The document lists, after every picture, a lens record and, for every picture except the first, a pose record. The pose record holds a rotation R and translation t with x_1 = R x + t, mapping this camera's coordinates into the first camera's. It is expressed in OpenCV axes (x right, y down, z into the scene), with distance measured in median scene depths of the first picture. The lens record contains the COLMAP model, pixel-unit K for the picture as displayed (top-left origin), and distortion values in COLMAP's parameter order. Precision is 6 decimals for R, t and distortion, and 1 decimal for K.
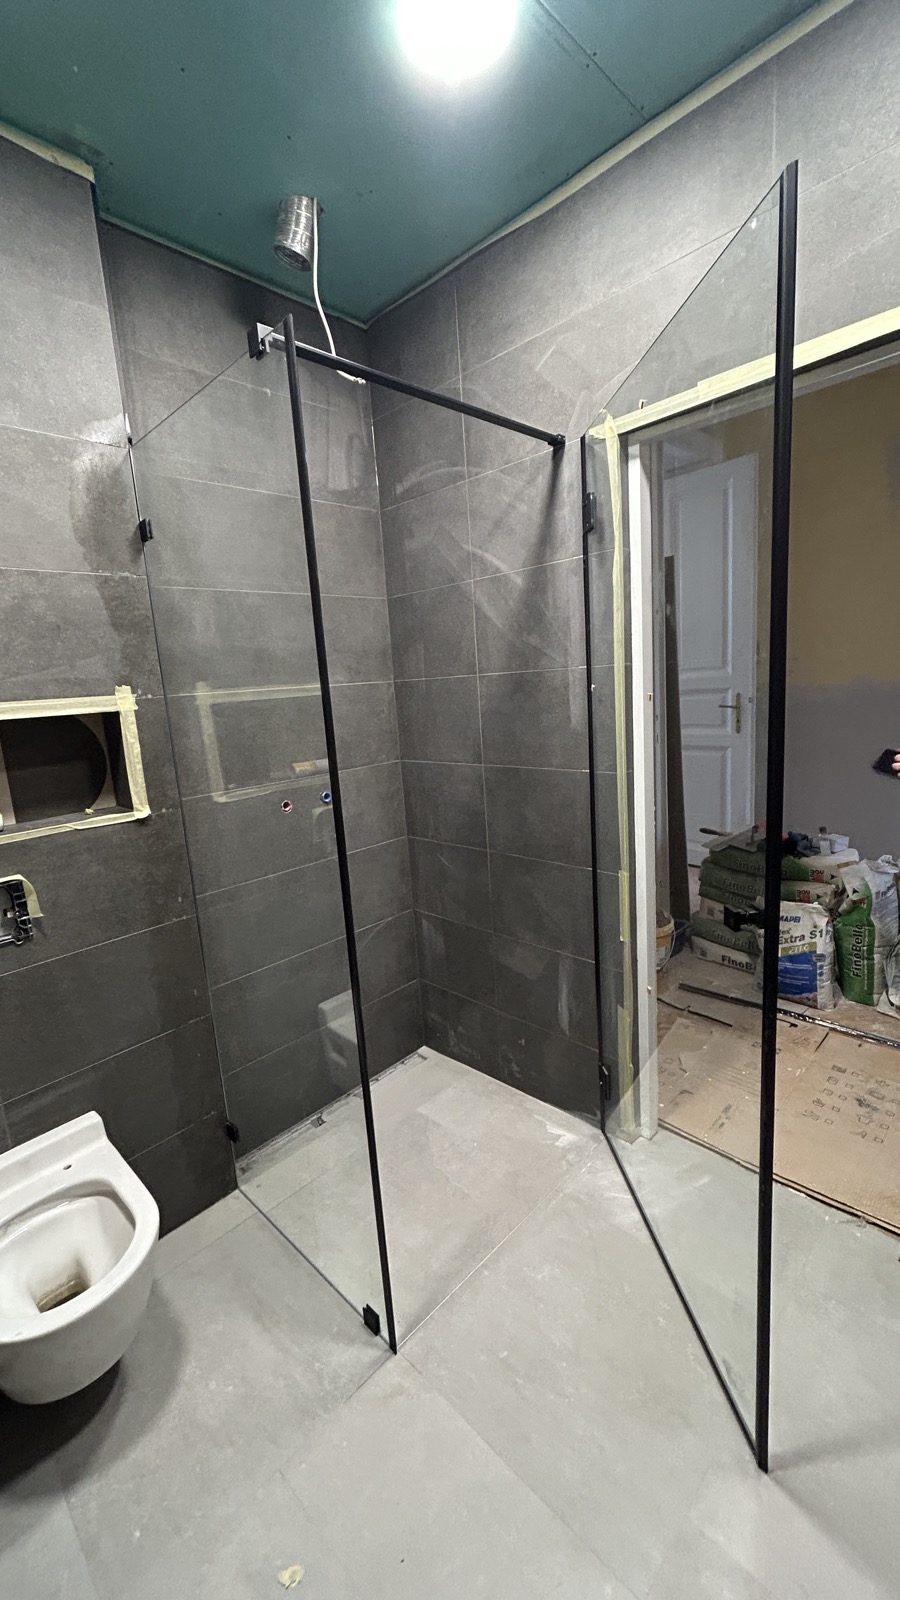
lens RADIAL K [[645.6, 0, 447.4], [0, 645.6, 799.1], [0, 0, 1]] dist [-0.001344, -0.000178]
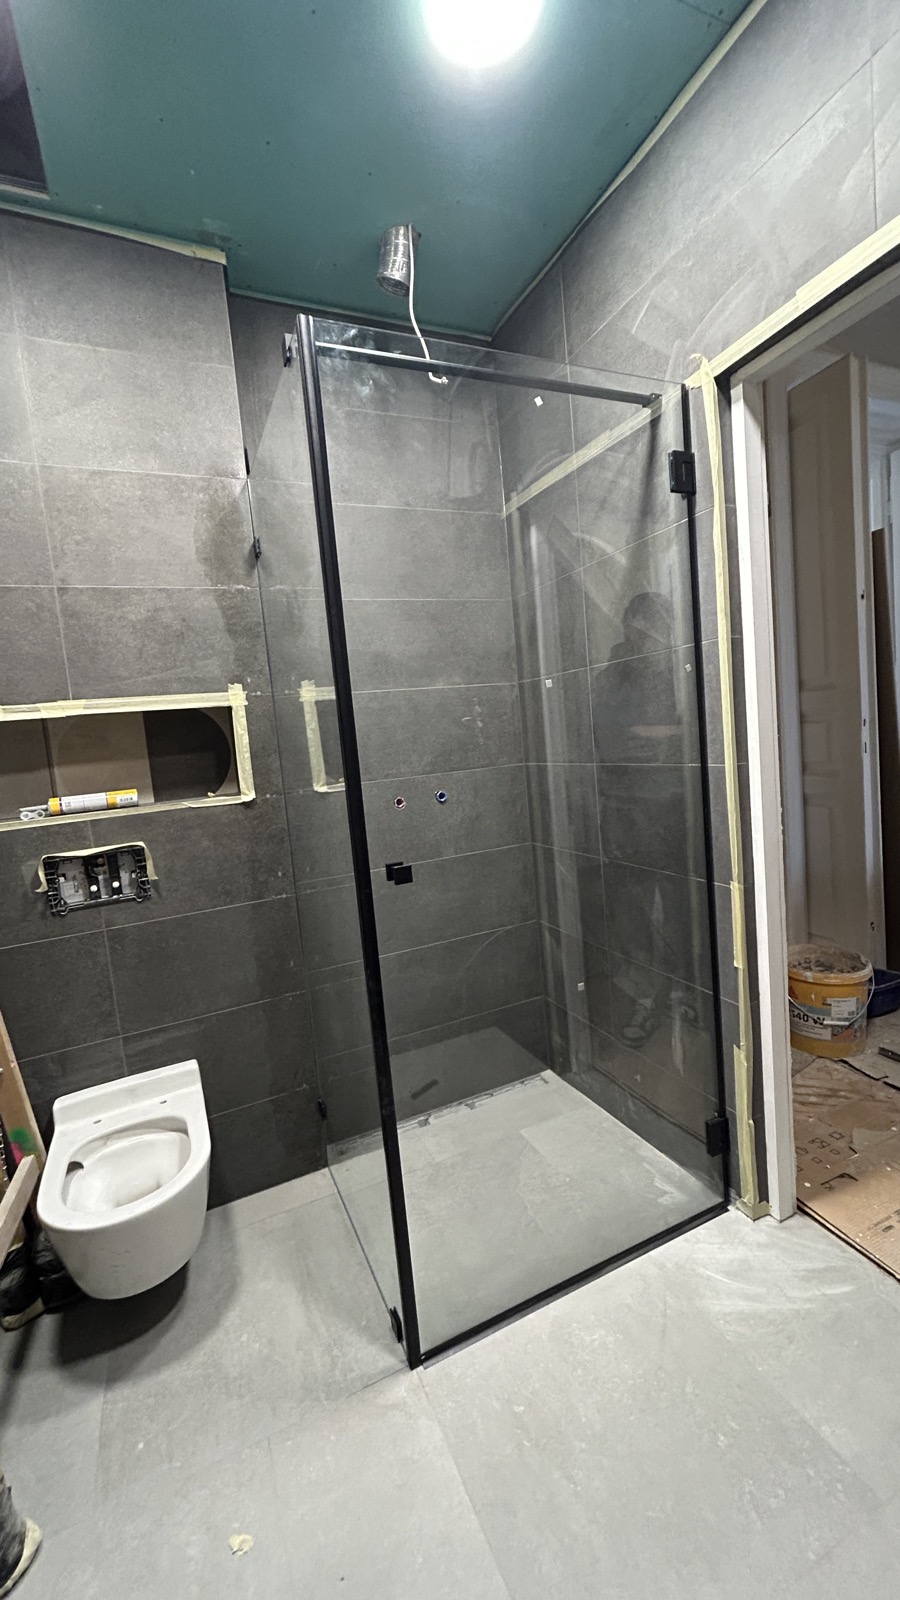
lens RADIAL K [[645.6, 0, 447.4], [0, 645.6, 799.1], [0, 0, 1]] dist [-0.001344, -0.000178]
pose [[0.932022, 0.018663, -0.361921, 0.253937], [-0.038521, 0.998117, -0.047729, 0.065479], [0.360349, 0.058426, 0.930986, 0.082282]]
